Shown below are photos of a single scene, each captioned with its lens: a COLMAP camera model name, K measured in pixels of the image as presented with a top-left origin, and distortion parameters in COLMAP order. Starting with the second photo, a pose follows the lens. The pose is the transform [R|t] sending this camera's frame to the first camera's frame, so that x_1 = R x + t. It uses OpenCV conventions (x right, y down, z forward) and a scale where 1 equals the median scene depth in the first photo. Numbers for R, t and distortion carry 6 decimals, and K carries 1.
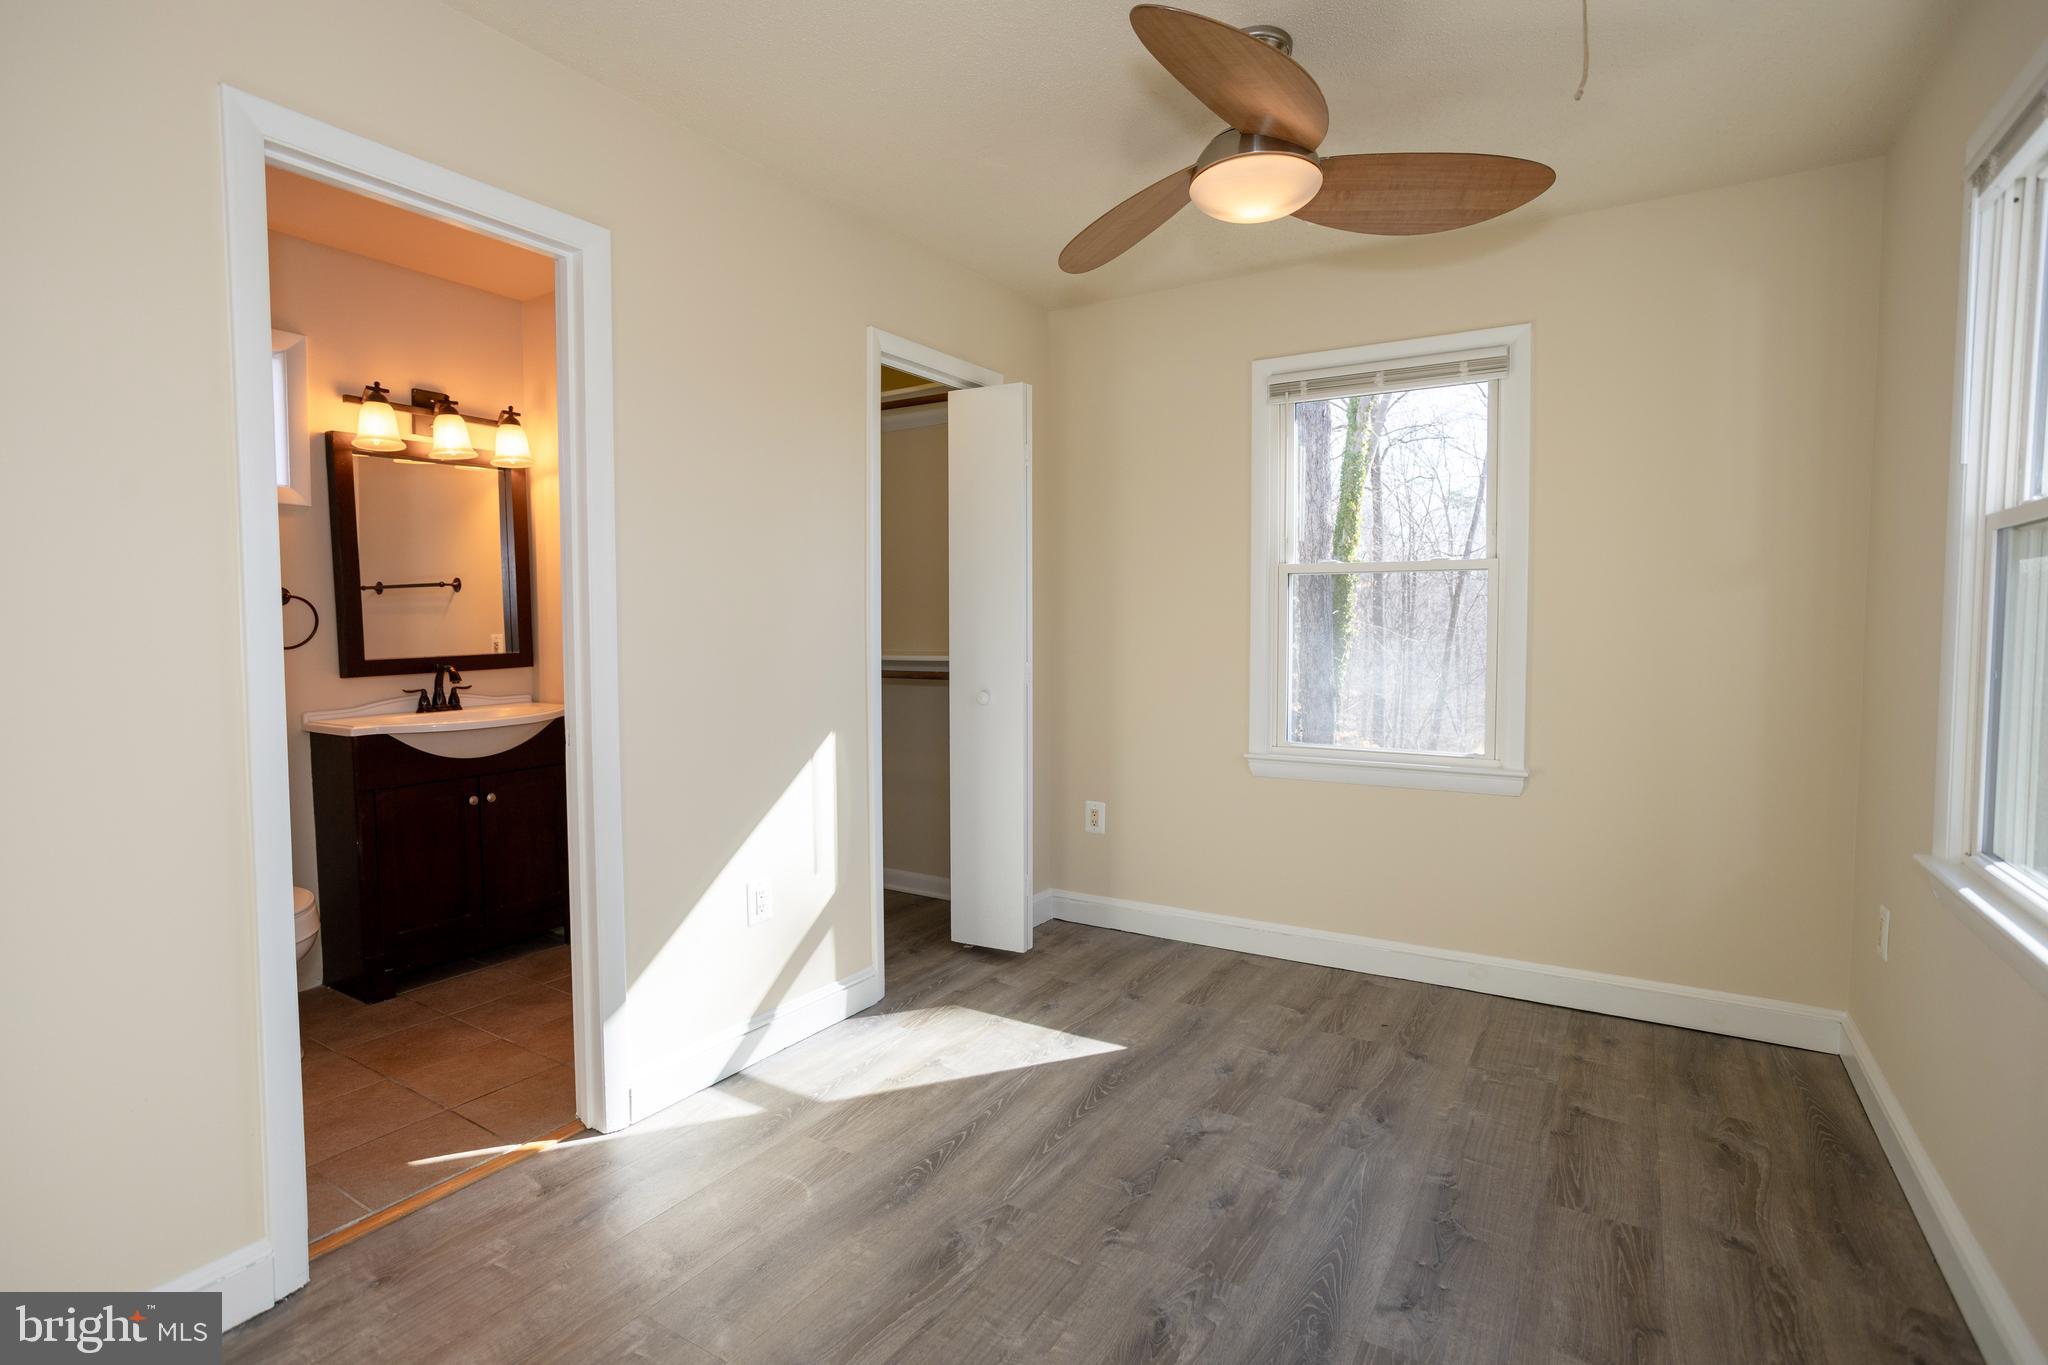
lens RADIAL K [[1000.0, 0, 1055.6], [0, 1000.0, 663.7], [0, 0, 1]] dist [-0.014478, 0.004697]
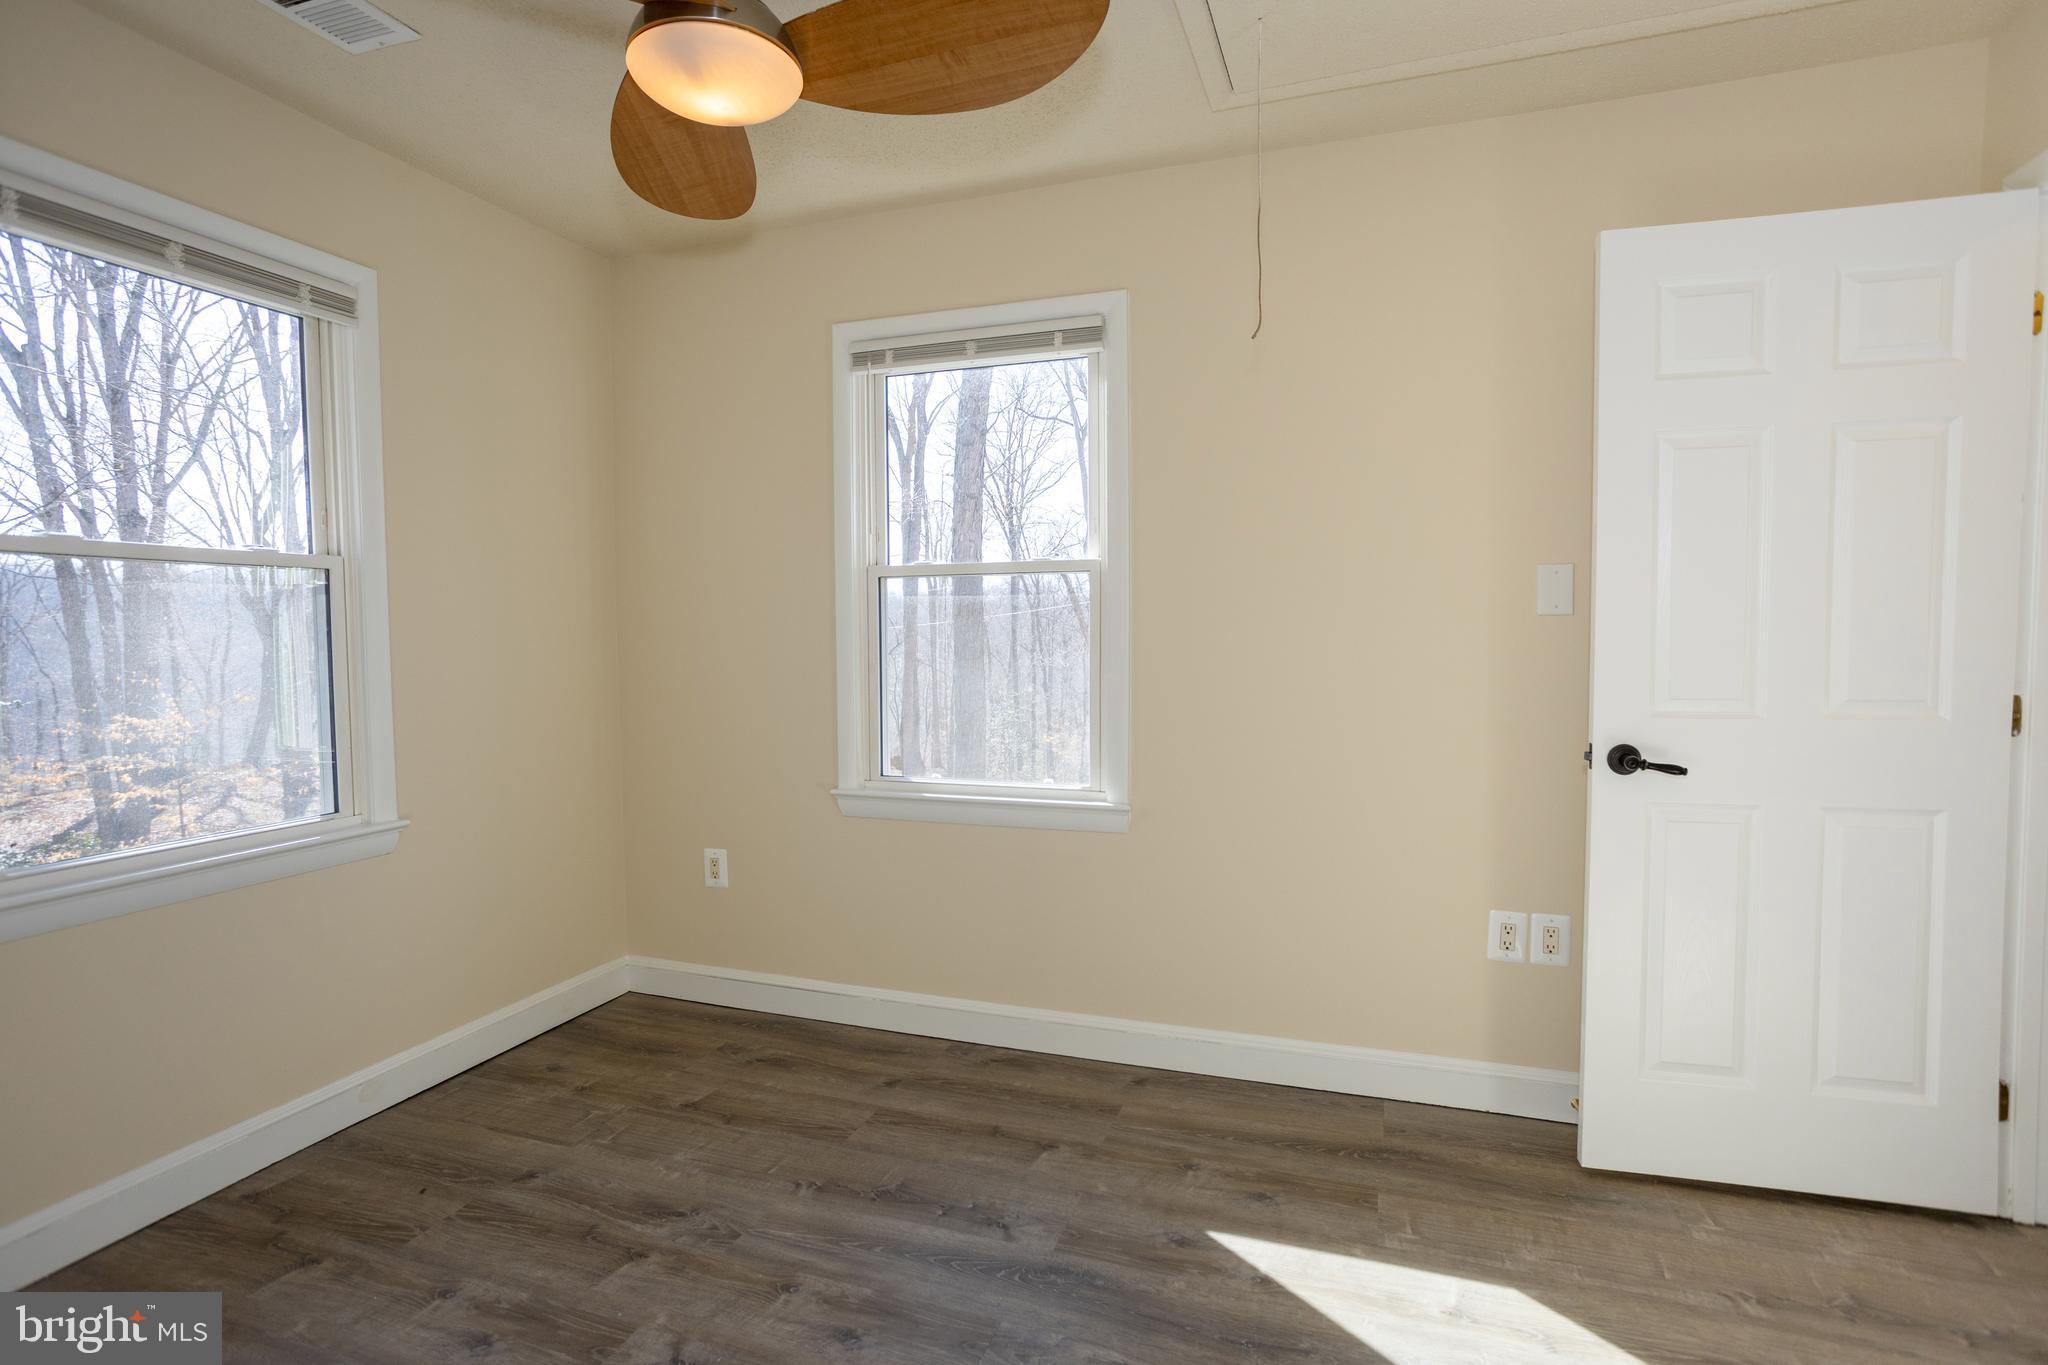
lens RADIAL K [[1000.0, 0, 1022.2], [0, 1000.0, 675.4], [0, 0, 1]] dist [-0.014478, 0.004697]
pose [[-0.189617, -0.042845, 0.980923, -0.538983], [0.049209, 0.997377, 0.053076, -0.036344], [-0.980624, 0.058334, -0.187011, 0.820848]]
